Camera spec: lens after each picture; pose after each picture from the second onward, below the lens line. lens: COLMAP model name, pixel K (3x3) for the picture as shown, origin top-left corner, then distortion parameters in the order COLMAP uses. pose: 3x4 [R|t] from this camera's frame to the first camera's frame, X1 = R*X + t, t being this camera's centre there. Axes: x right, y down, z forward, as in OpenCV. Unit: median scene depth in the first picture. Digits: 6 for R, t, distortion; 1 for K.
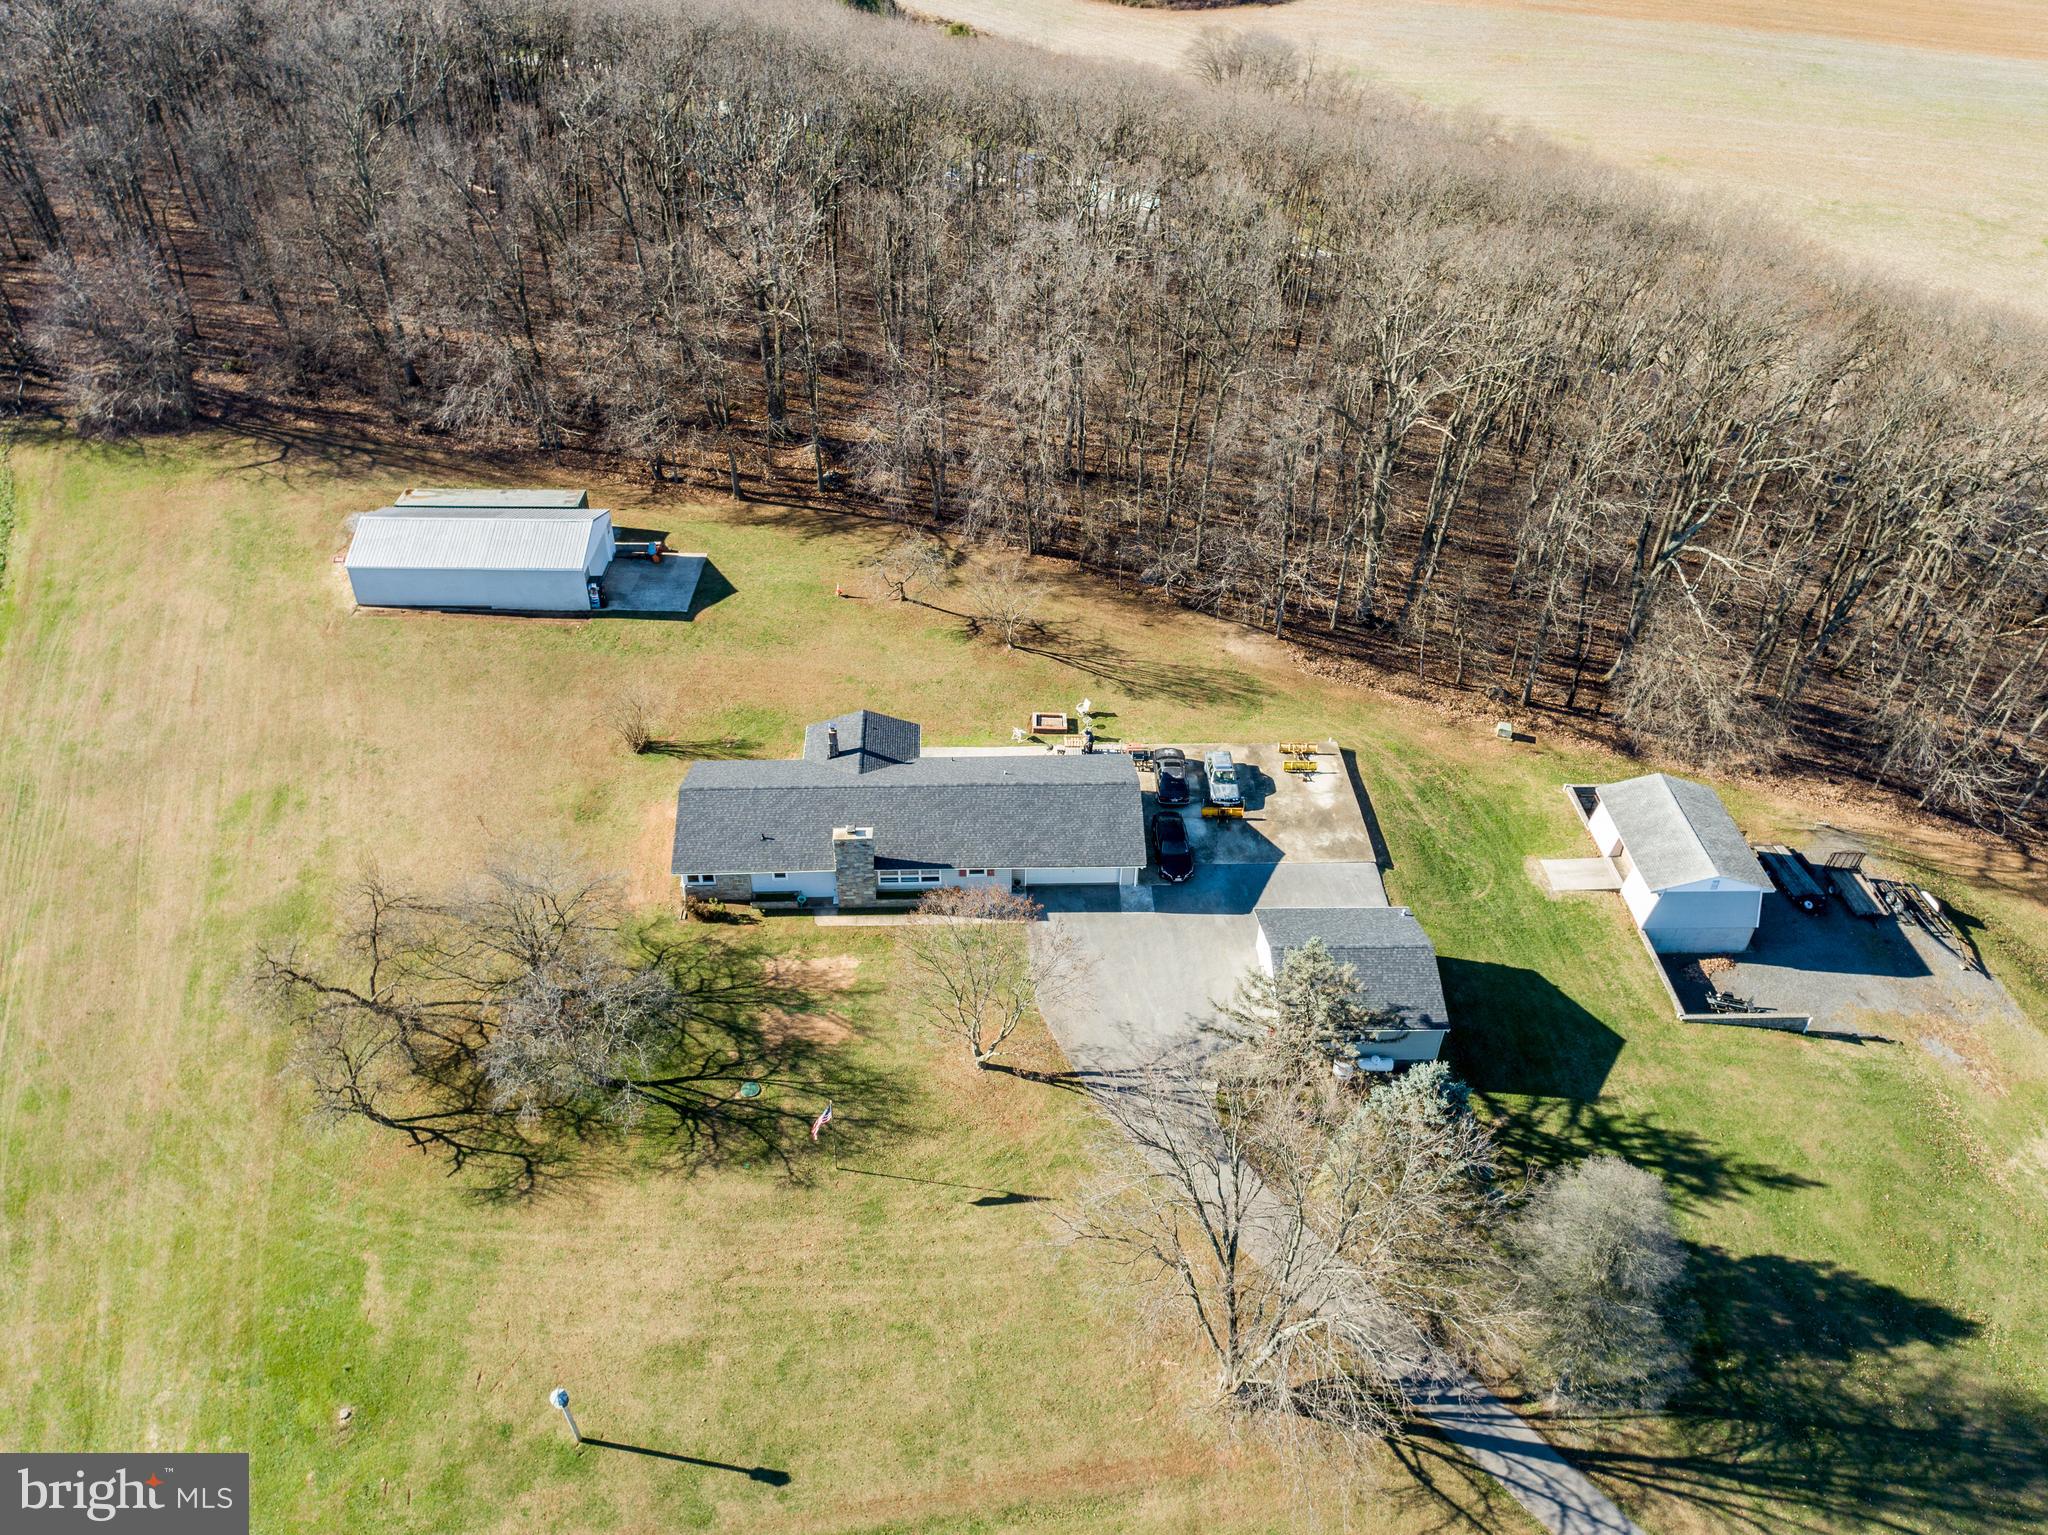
lens RADIAL K [[1560.9, 0, 1024.0], [0, 1560.9, 773.7], [0, 0, 1]] dist [-0.021448, 0.013742]
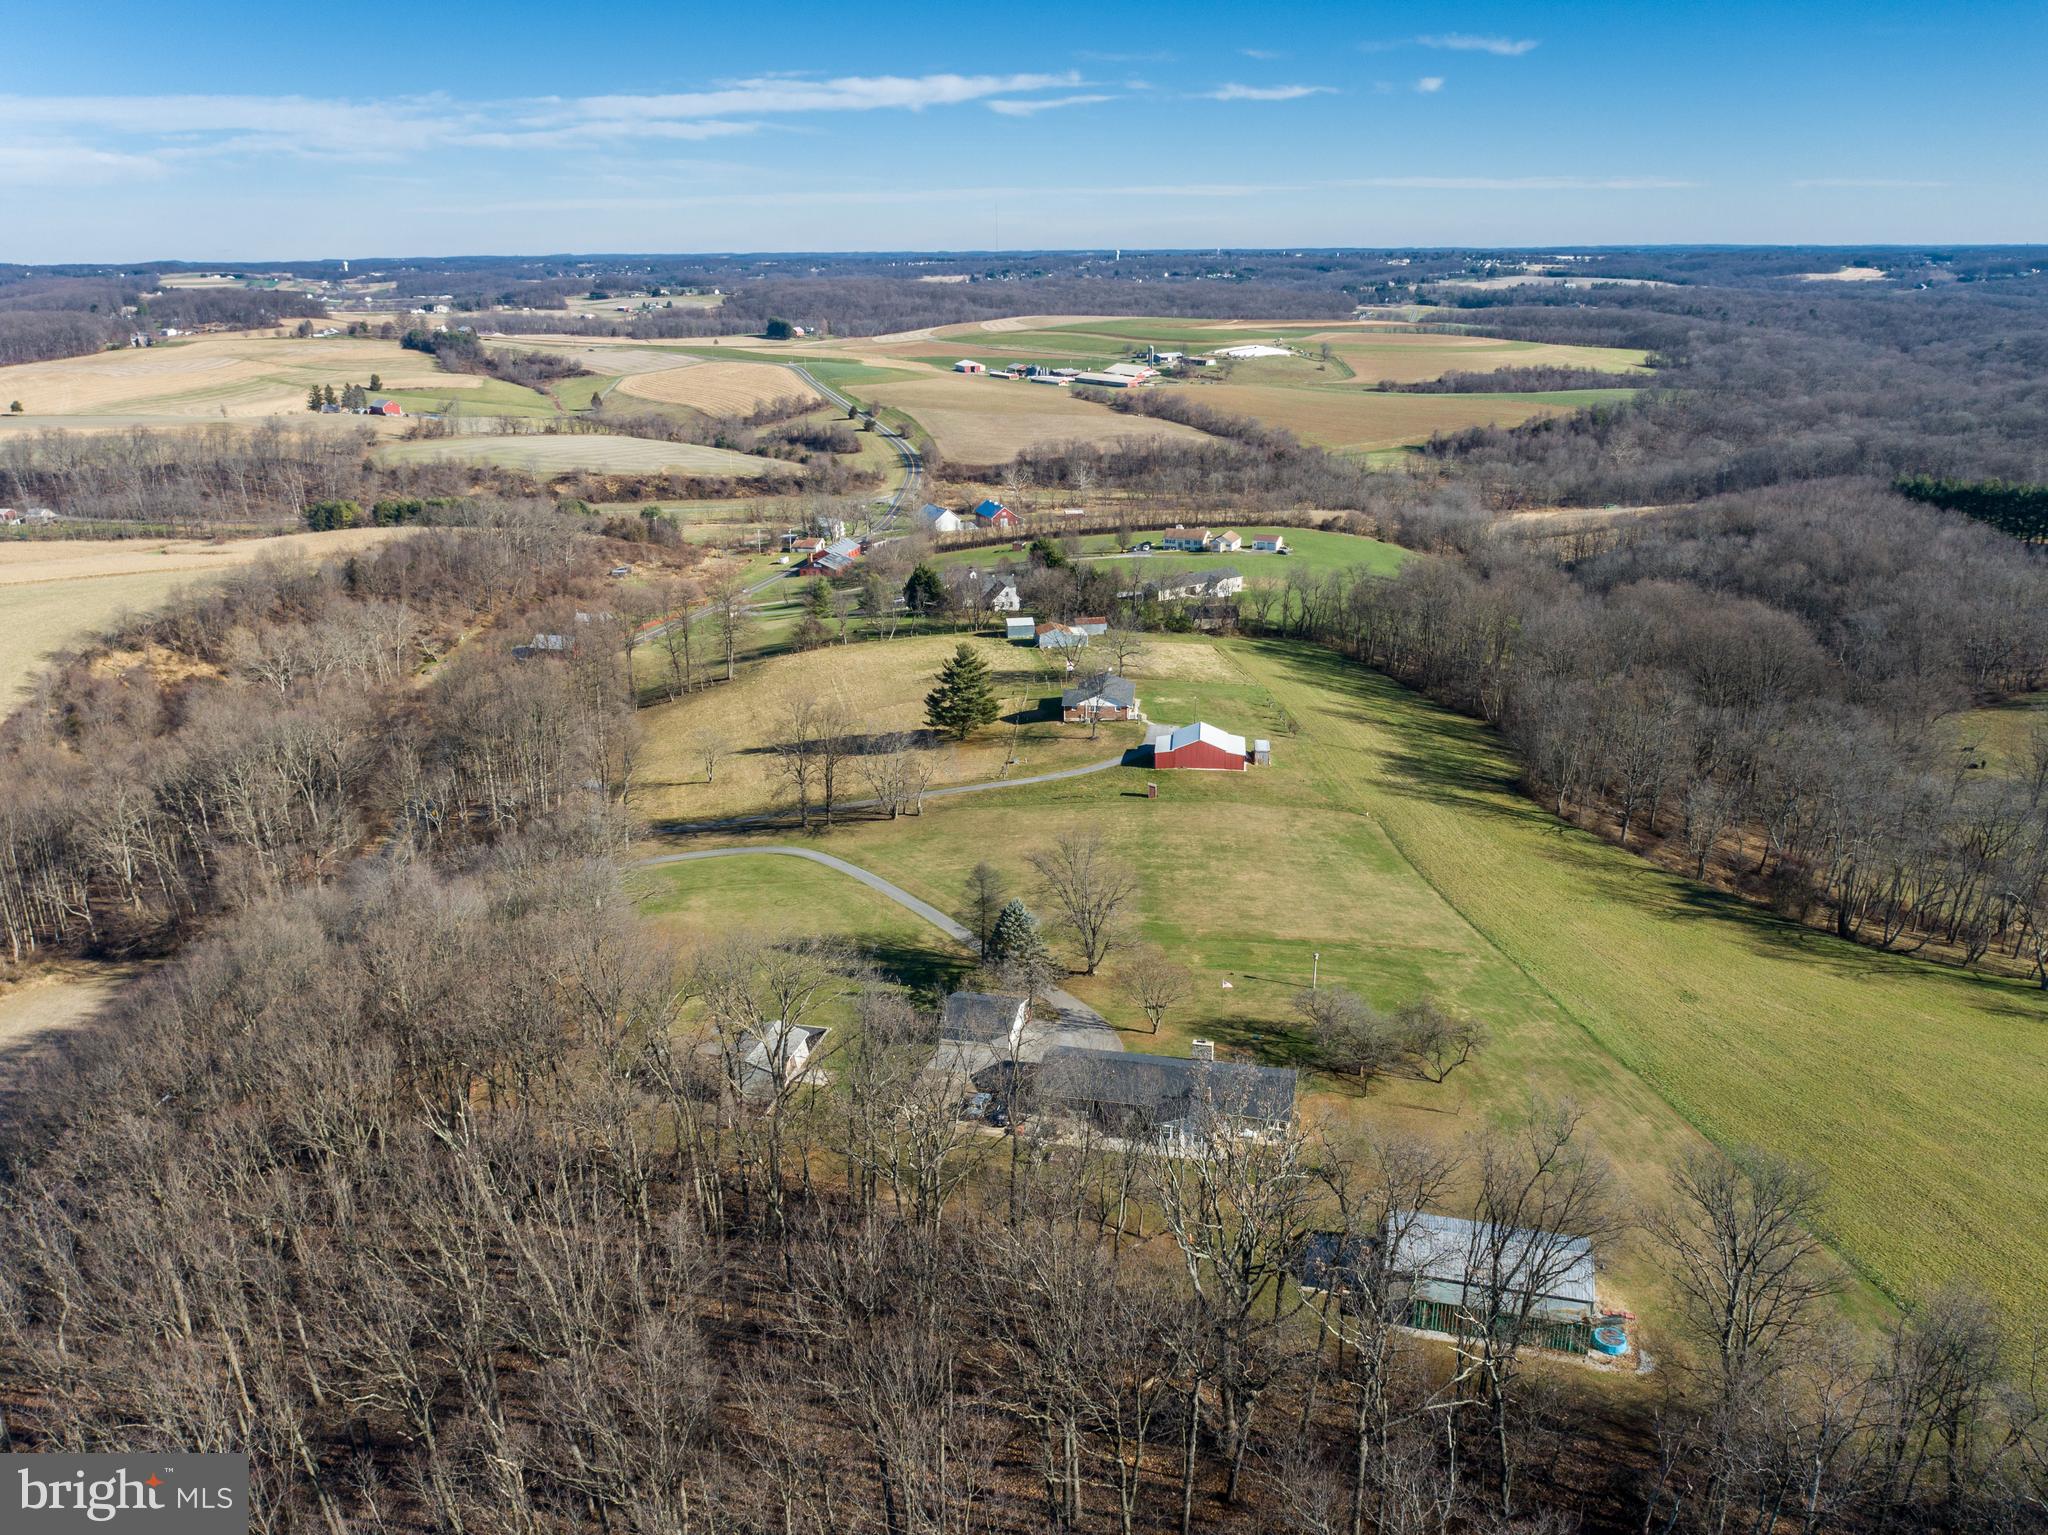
lens RADIAL K [[1560.9, 0, 1018.0], [0, 1560.9, 826.7], [0, 0, 1]] dist [-0.021448, 0.013742]
pose [[-0.964859, -0.087079, 0.247922, -0.349167], [0.163622, 0.539162, 0.826155, -1.768513], [-0.205611, 0.837688, -0.505967, 1.824753]]
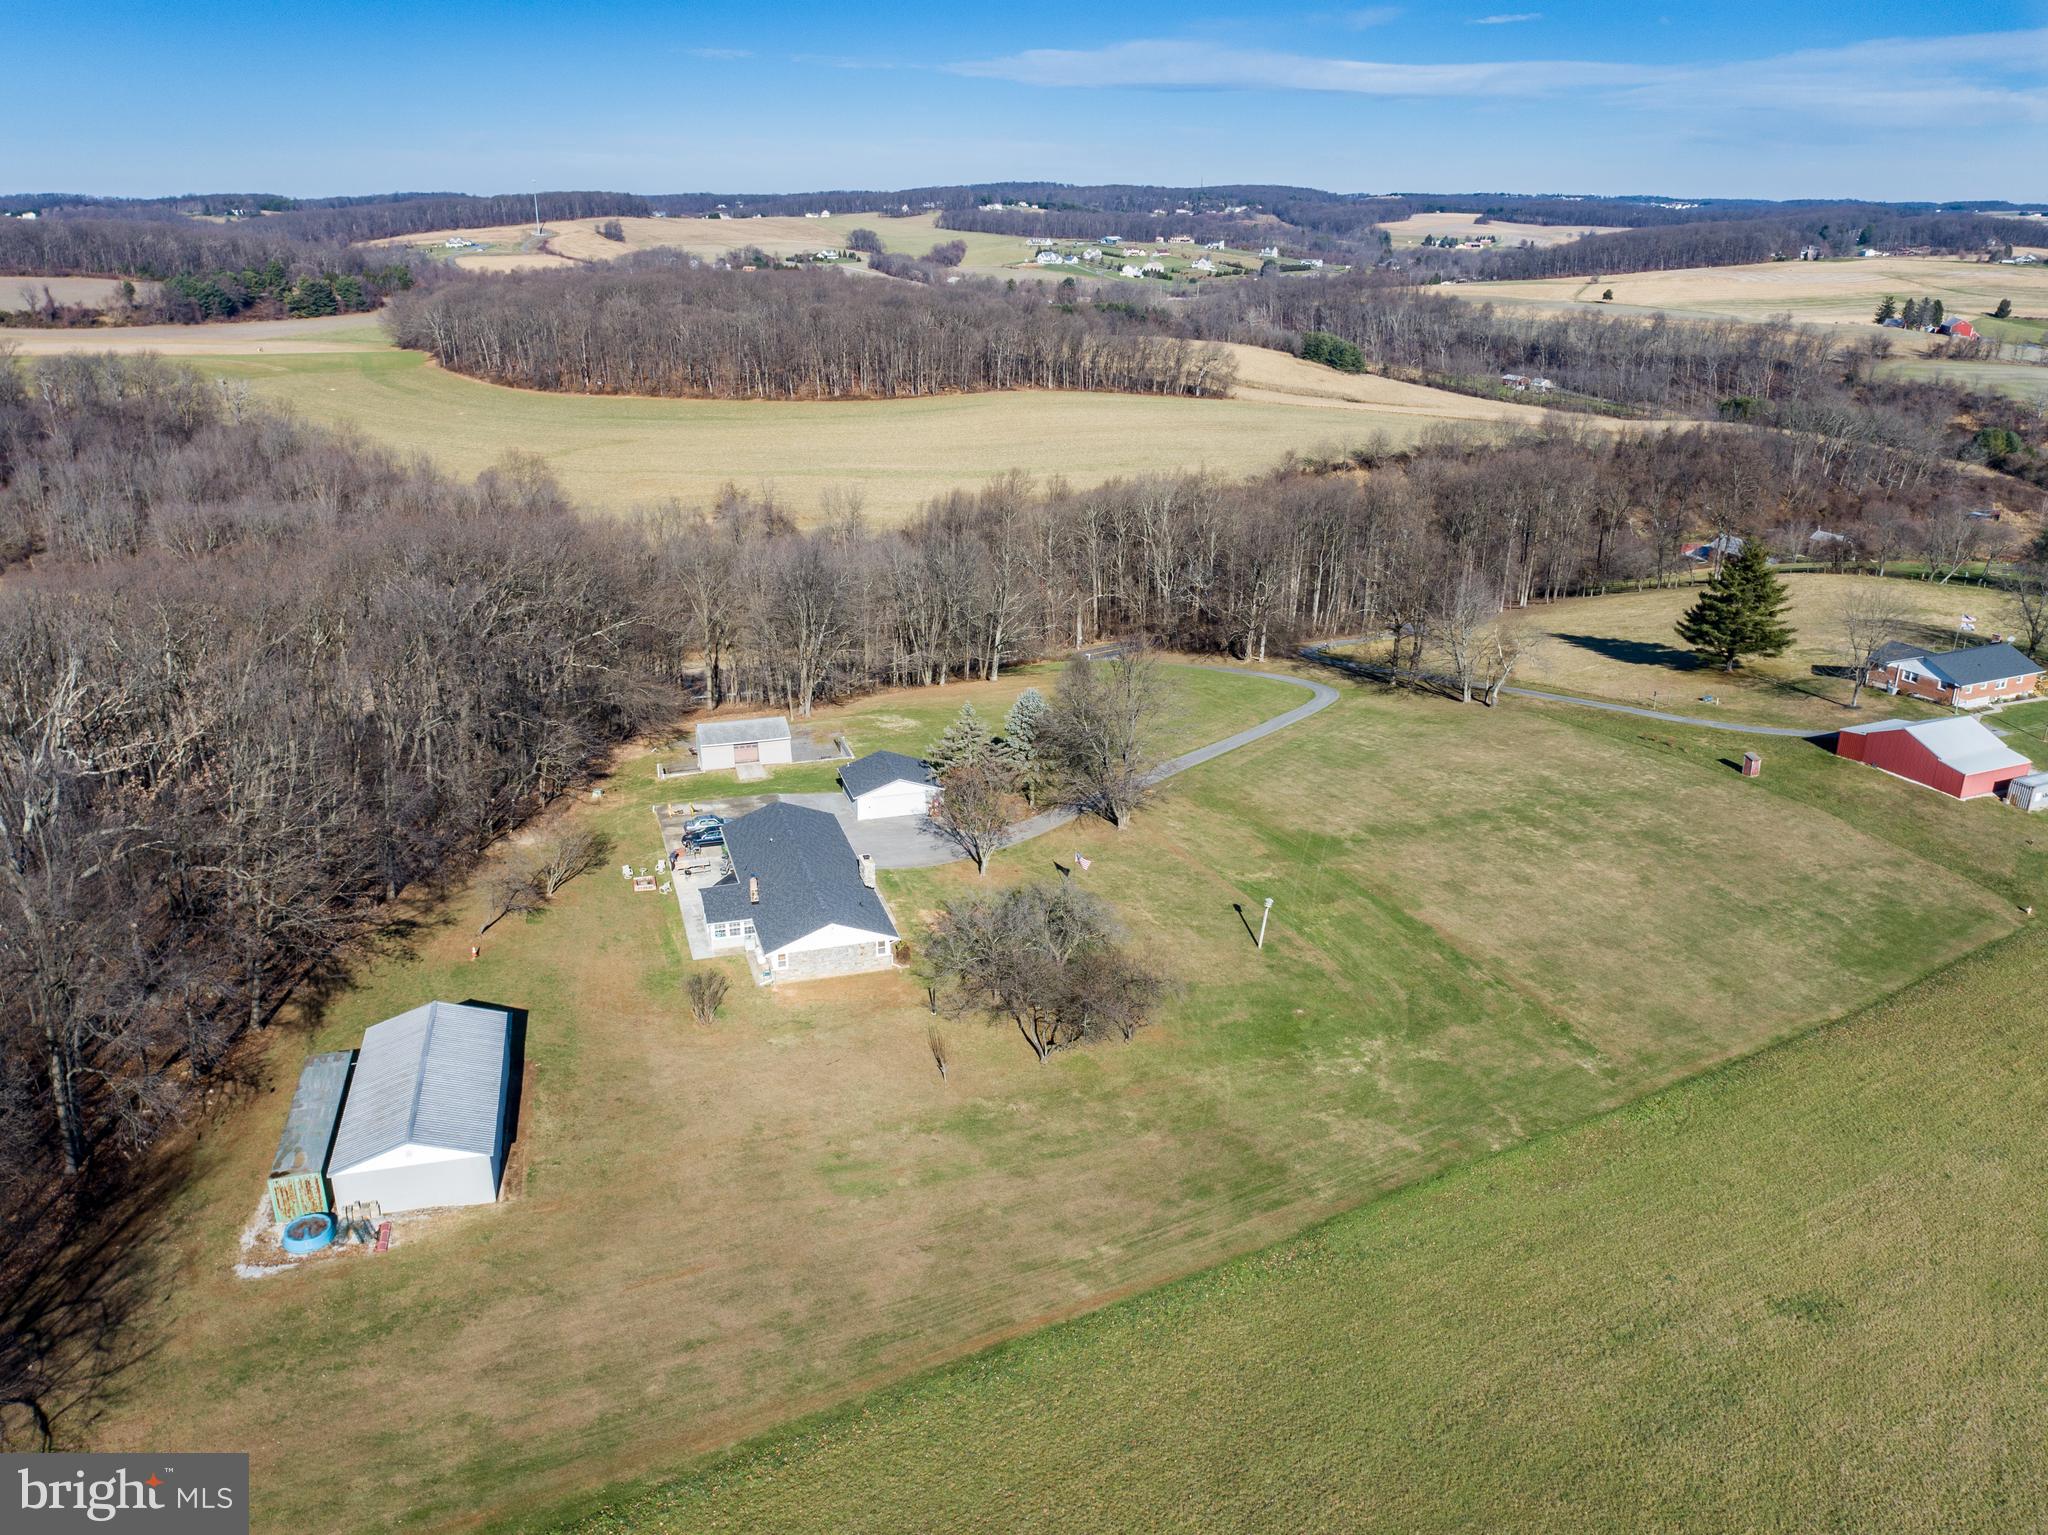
lens RADIAL K [[1560.9, 0, 1008.8], [0, 1560.9, 764.0], [0, 0, 1]] dist [-0.021448, 0.013742]
pose [[-0.257475, -0.336095, 0.905951, -1.482607], [0.579676, 0.696393, 0.423098, -0.584545], [-0.773099, 0.634095, 0.015523, 0.822240]]
